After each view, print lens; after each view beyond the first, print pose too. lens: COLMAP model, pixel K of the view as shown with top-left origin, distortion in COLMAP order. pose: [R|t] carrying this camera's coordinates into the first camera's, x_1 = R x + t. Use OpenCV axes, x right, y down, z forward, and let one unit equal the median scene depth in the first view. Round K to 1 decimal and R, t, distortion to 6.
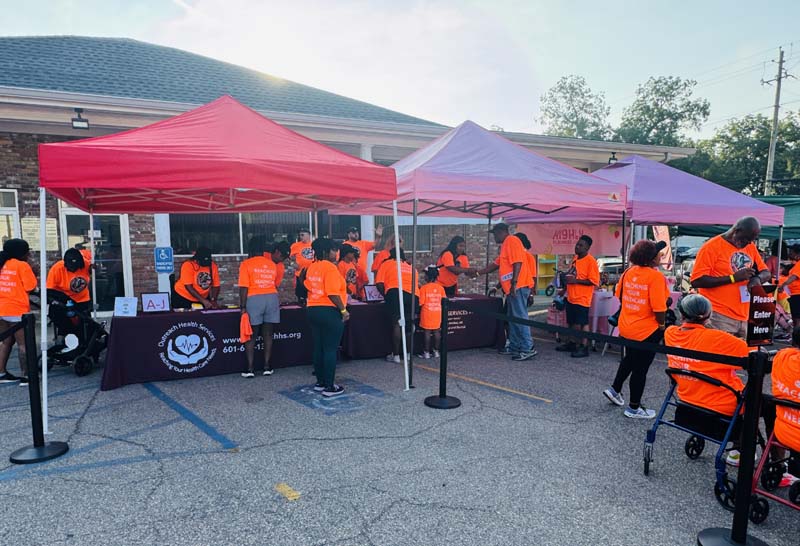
lens RADIAL K [[536.2, 0, 406.0], [0, 536.2, 277.8], [0, 0, 1]] dist [-0.011493, 0.001888]
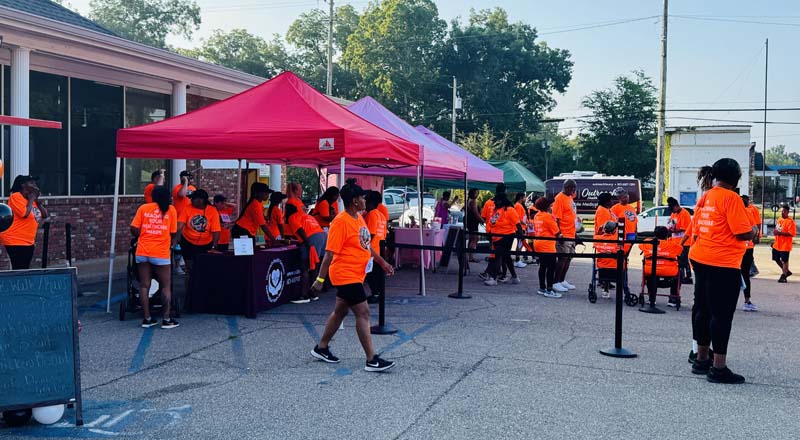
lens RADIAL K [[806.9, 0, 417.5], [0, 806.9, 186.9], [0, 0, 1]] dist [0.155495, 0.000000]
pose [[0.660538, 0.018436, 0.750567, -1.480458], [0.023328, 0.998712, -0.045061, 0.014576], [-0.750431, 0.047274, 0.659257, -0.384345]]
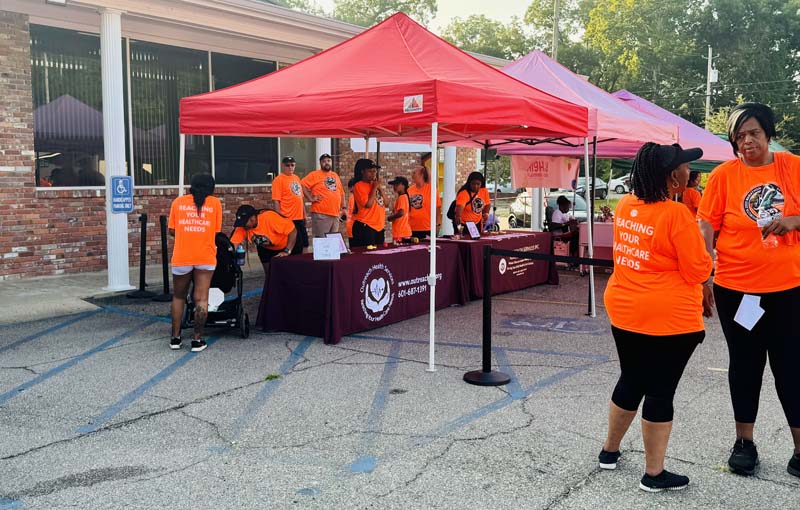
lens RADIAL K [[803.5, 0, 399.3], [0, 803.5, 246.8], [0, 0, 1]] dist [0.050543, 0.000000]
pose [[0.866476, -0.036440, 0.497887, -1.001741], [0.021641, 0.999137, 0.035465, 0.008605], [-0.498749, -0.019955, 0.866516, -0.155590]]
